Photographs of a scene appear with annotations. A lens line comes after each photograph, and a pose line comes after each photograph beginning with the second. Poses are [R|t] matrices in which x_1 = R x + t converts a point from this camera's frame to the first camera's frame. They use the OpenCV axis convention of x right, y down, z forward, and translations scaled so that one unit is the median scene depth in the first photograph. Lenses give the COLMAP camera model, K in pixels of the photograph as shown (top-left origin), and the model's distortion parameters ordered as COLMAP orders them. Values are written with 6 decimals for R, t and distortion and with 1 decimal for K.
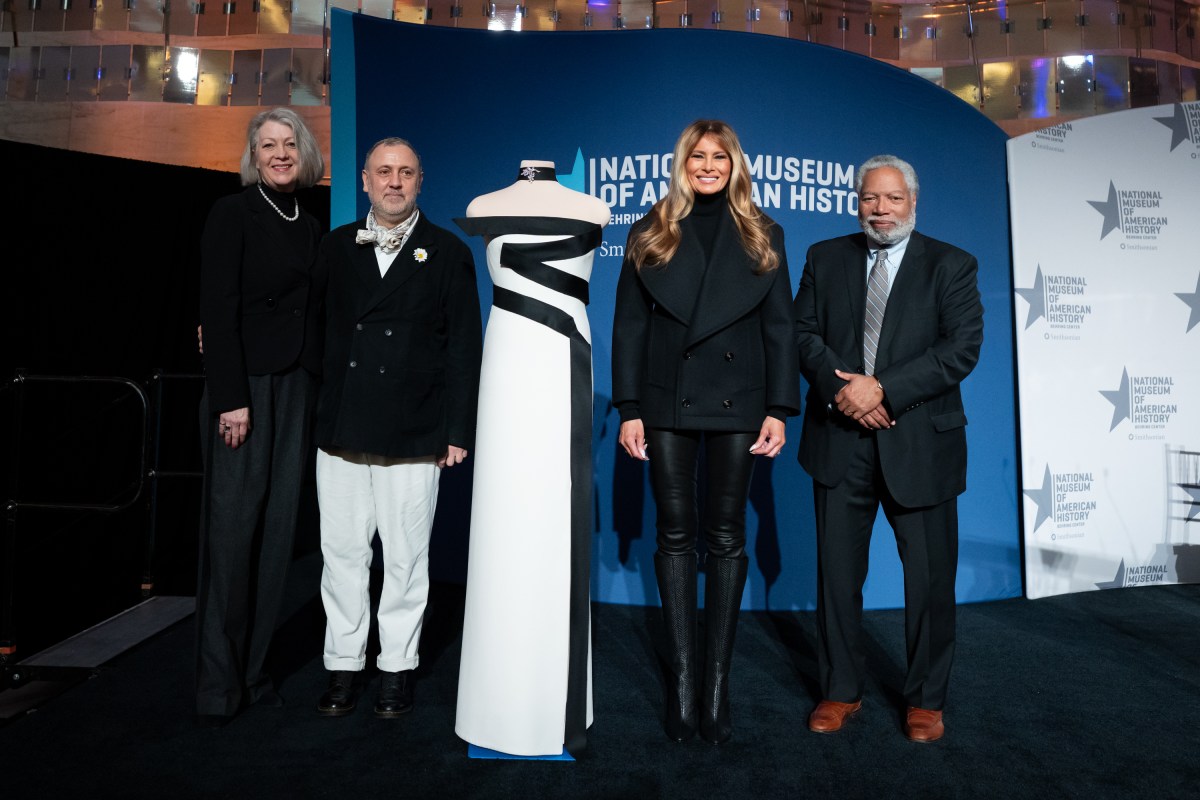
lens RADIAL K [[1068.4, 0, 544.0], [0, 1068.4, 254.9], [0, 0, 1]] dist [-0.044291, 0.032645]
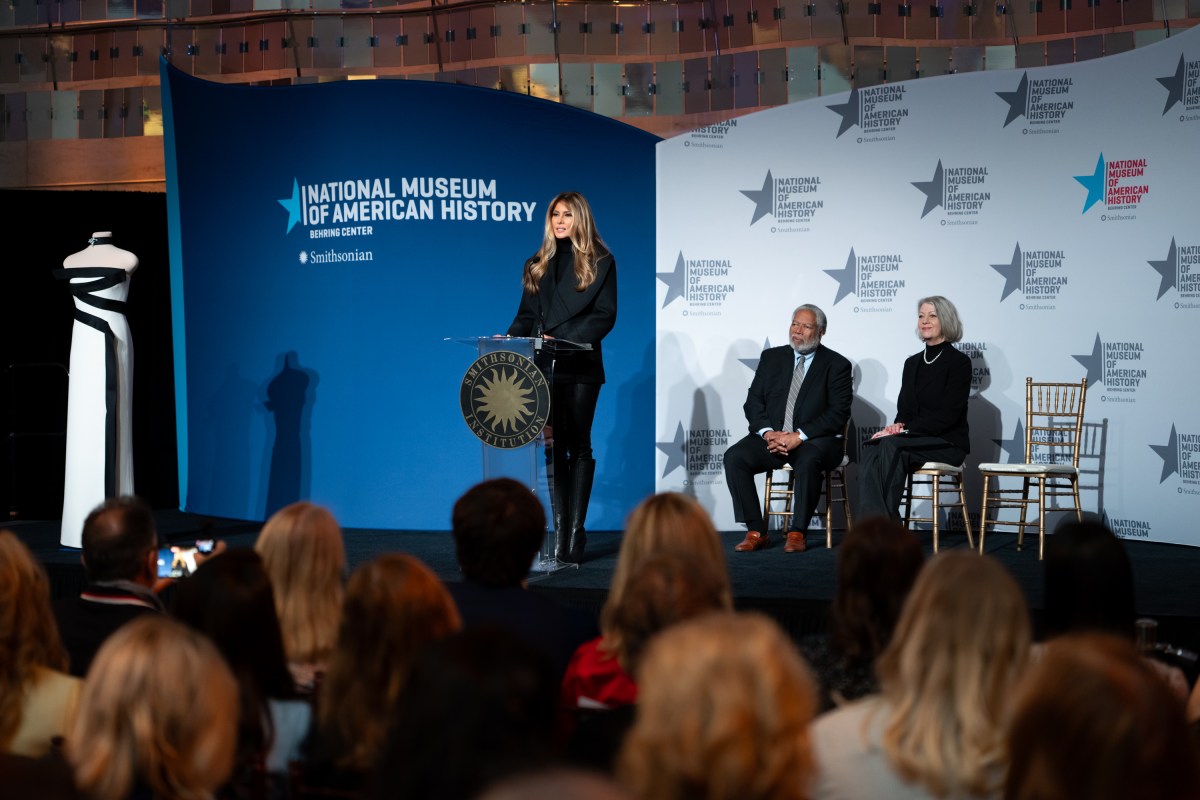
lens RADIAL K [[2132.6, 0, 600.6], [0, 2132.6, 357.0], [0, 0, 1]] dist [-0.111794, 0.238104]
pose [[0.946357, -0.026789, -0.322011, 1.200295], [0.058631, 0.994251, 0.089595, -0.094941], [0.317759, -0.103668, 0.942487, -1.302642]]
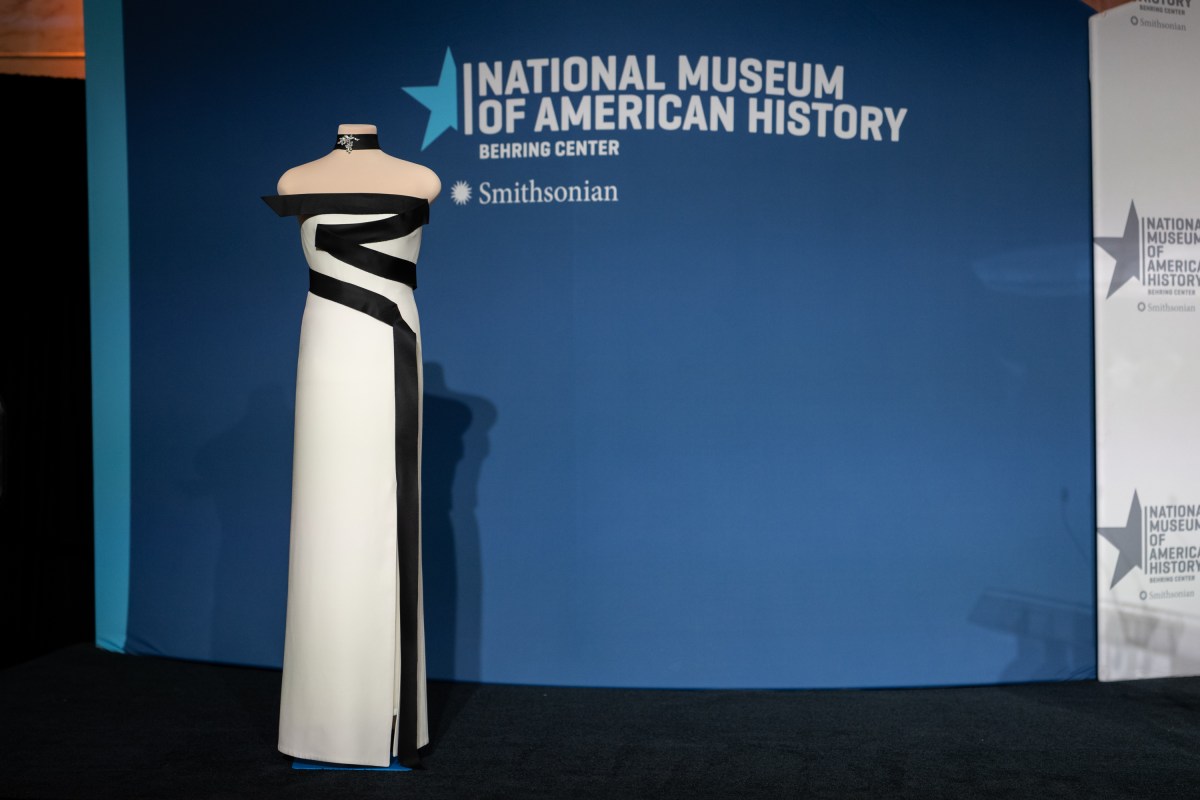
lens RADIAL K [[2666.9, 0, 484.7], [0, 2666.9, 298.2], [0, 0, 1]] dist [-0.024539, -0.048643]
pose [[0.999732, -0.016308, -0.016412, 0.083930], [0.017526, 0.996877, 0.076999, -0.072076], [0.015105, -0.077266, 0.996896, -0.757690]]
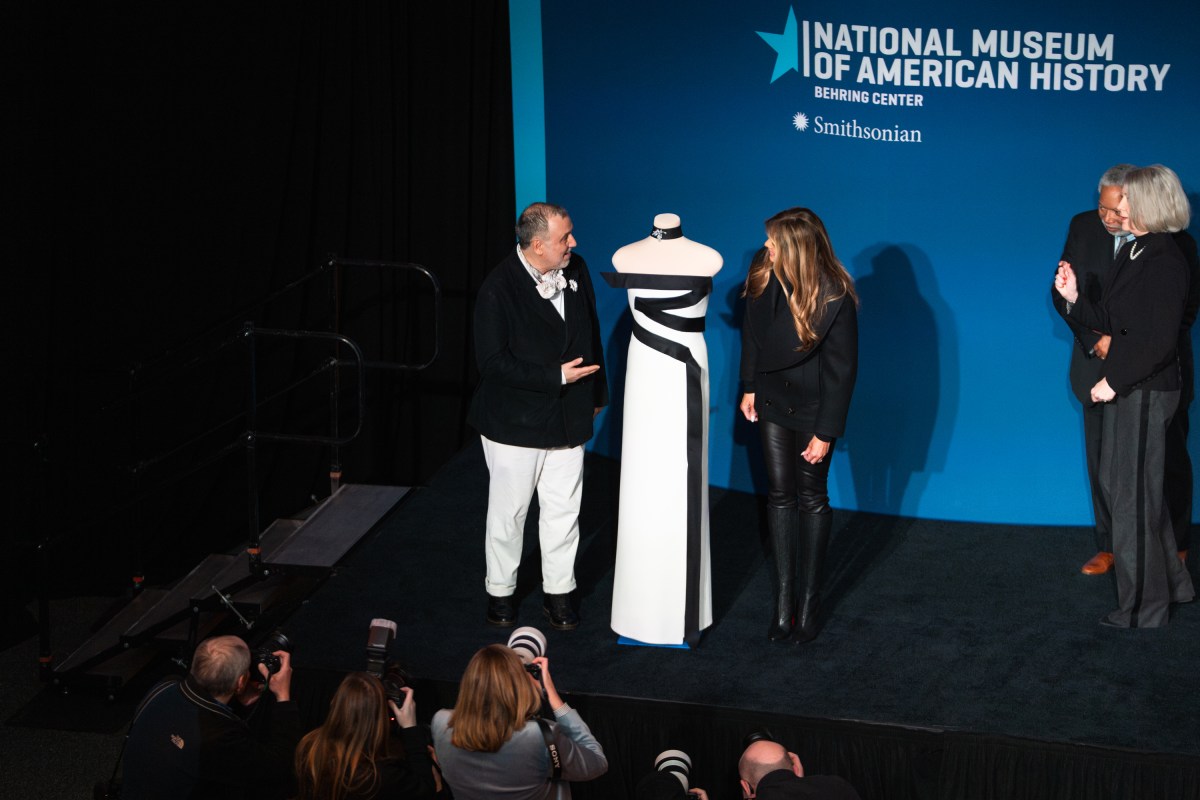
lens RADIAL K [[5873.1, 0, 650.9], [0, 5873.1, 369.5], [0, 0, 1]] dist [1.273753, 8.598419]
pose [[0.984217, 0.035894, -0.173288, 0.764002], [0.030643, 0.929855, 0.366648, -1.591451], [0.174293, -0.366171, 0.914079, -3.501528]]
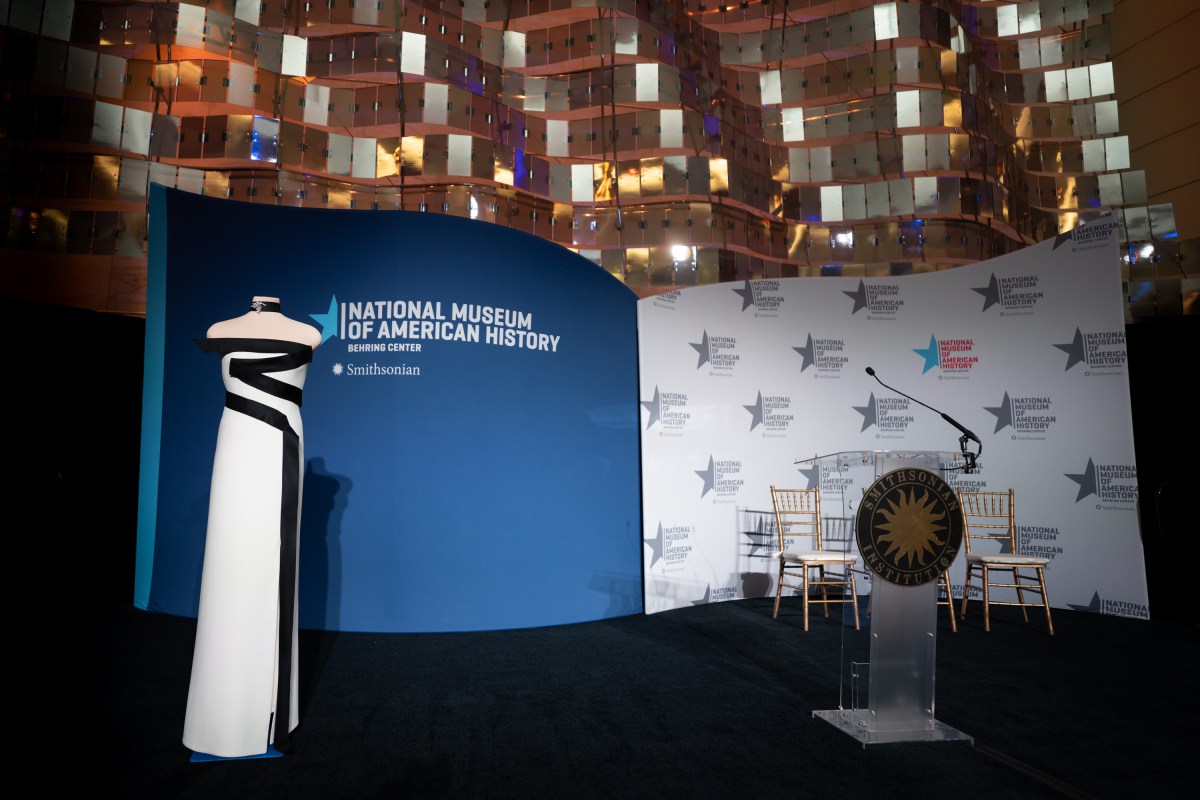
lens RADIAL K [[751.4, 0, 522.4], [0, 751.4, 365.1], [0, 0, 1]] dist [-0.031637, 0.002518]
pose [[0.977733, 0.017239, 0.209145, 0.070797], [-0.012633, 0.999648, -0.023338, 0.008406], [-0.209473, 0.020177, 0.977606, 0.020703]]
